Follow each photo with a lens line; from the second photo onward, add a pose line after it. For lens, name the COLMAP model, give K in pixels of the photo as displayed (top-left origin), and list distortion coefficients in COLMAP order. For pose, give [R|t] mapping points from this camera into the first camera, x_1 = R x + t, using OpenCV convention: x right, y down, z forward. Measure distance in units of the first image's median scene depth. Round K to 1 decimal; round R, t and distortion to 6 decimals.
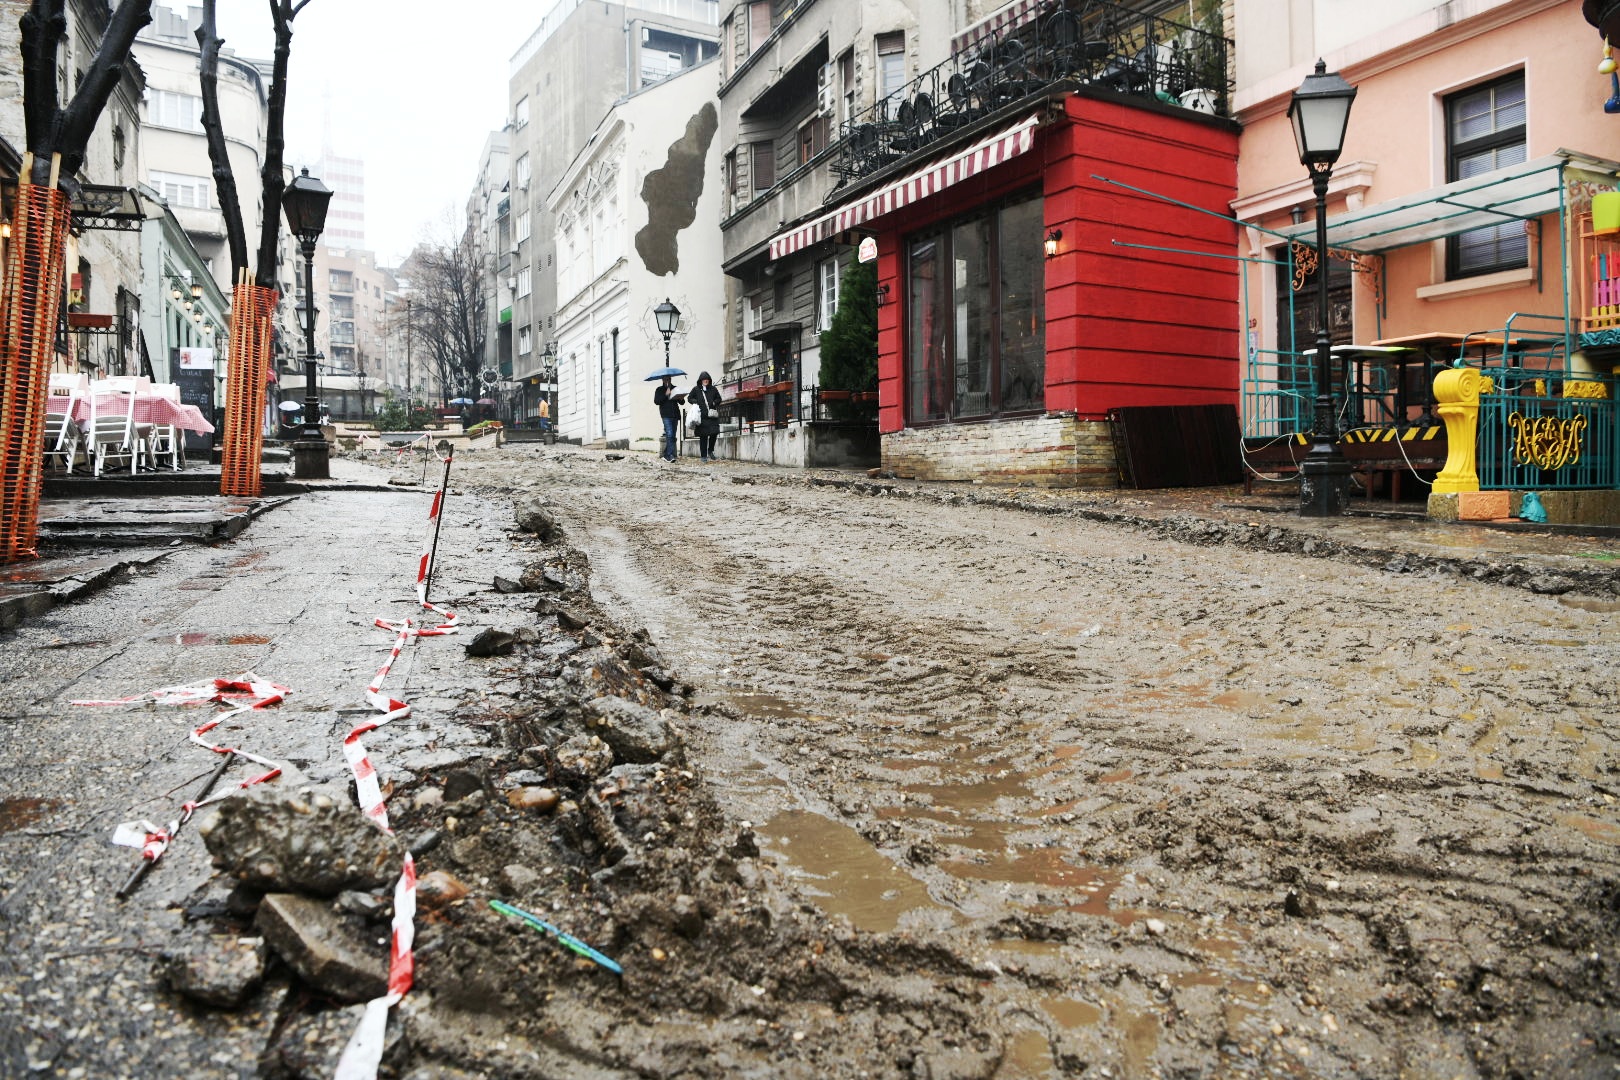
lens RADIAL K [[1111.6, 0, 812.4], [0, 1111.6, 530.2], [0, 0, 1]] dist [-0.073134, 0.007538]
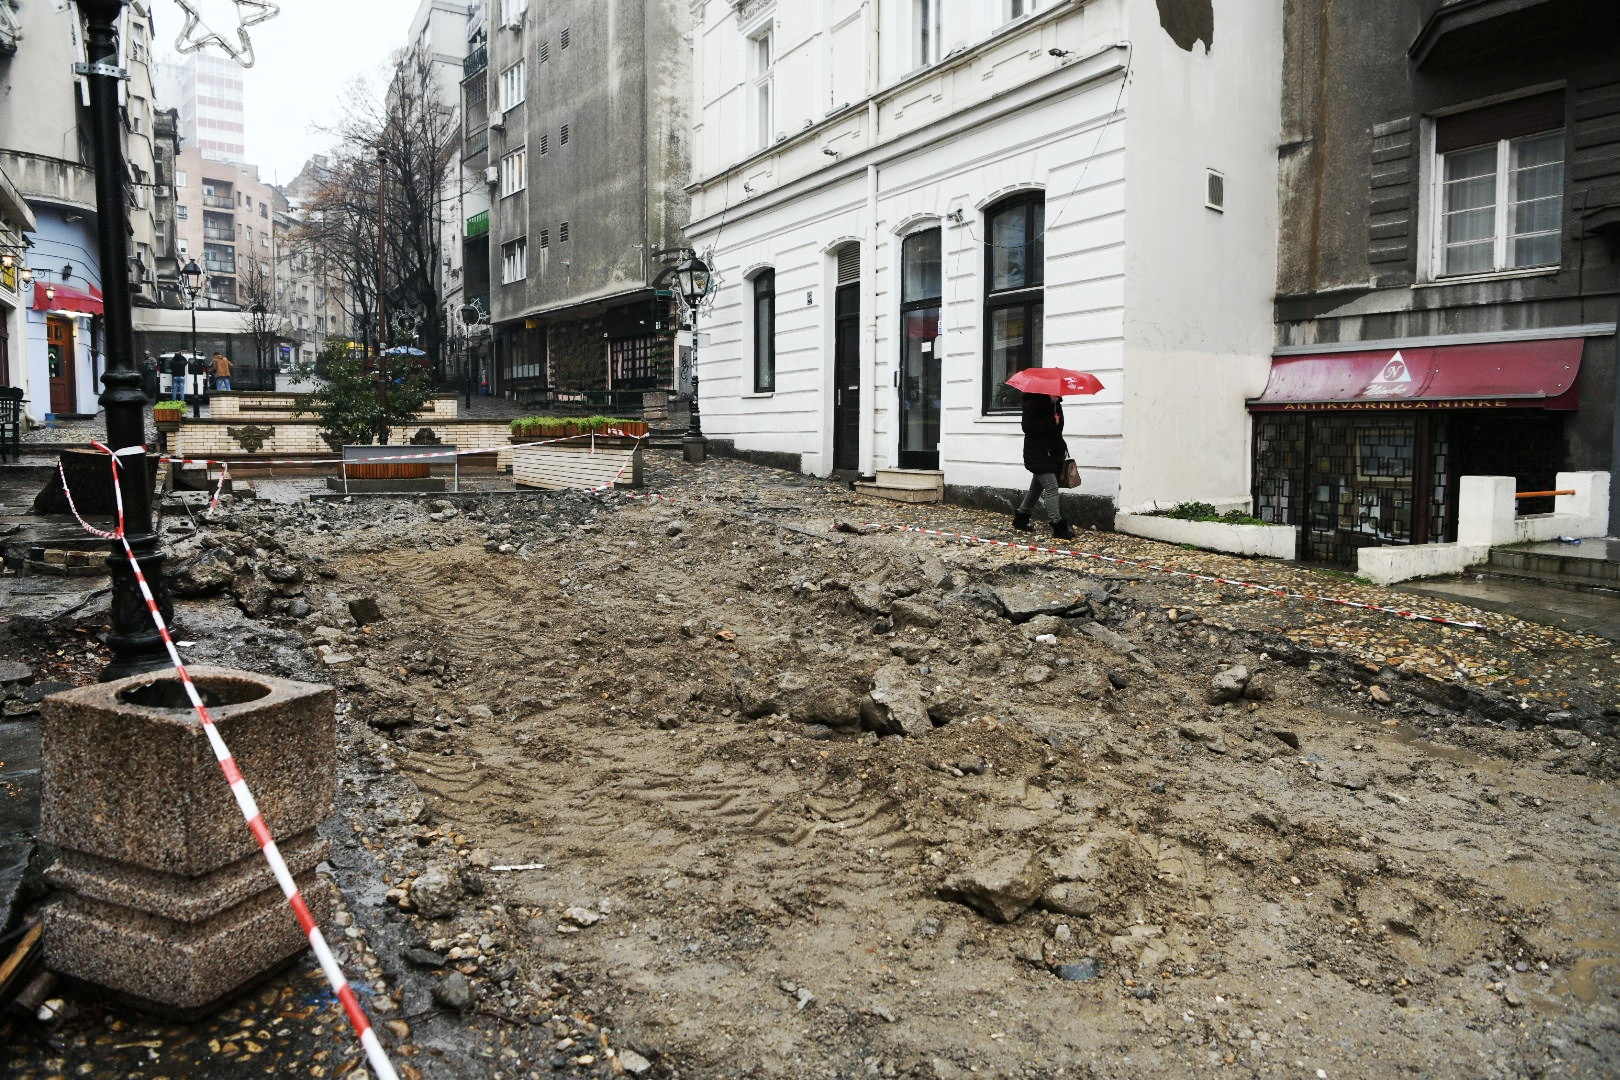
lens RADIAL K [[1111.6, 0, 812.4], [0, 1111.6, 530.2], [0, 0, 1]] dist [-0.073134, 0.007538]
pose [[0.995374, 0.006810, 0.095836, -0.143105], [-0.011028, 0.998990, 0.043554, -0.042172], [-0.095443, -0.044410, 0.994444, 0.318596]]
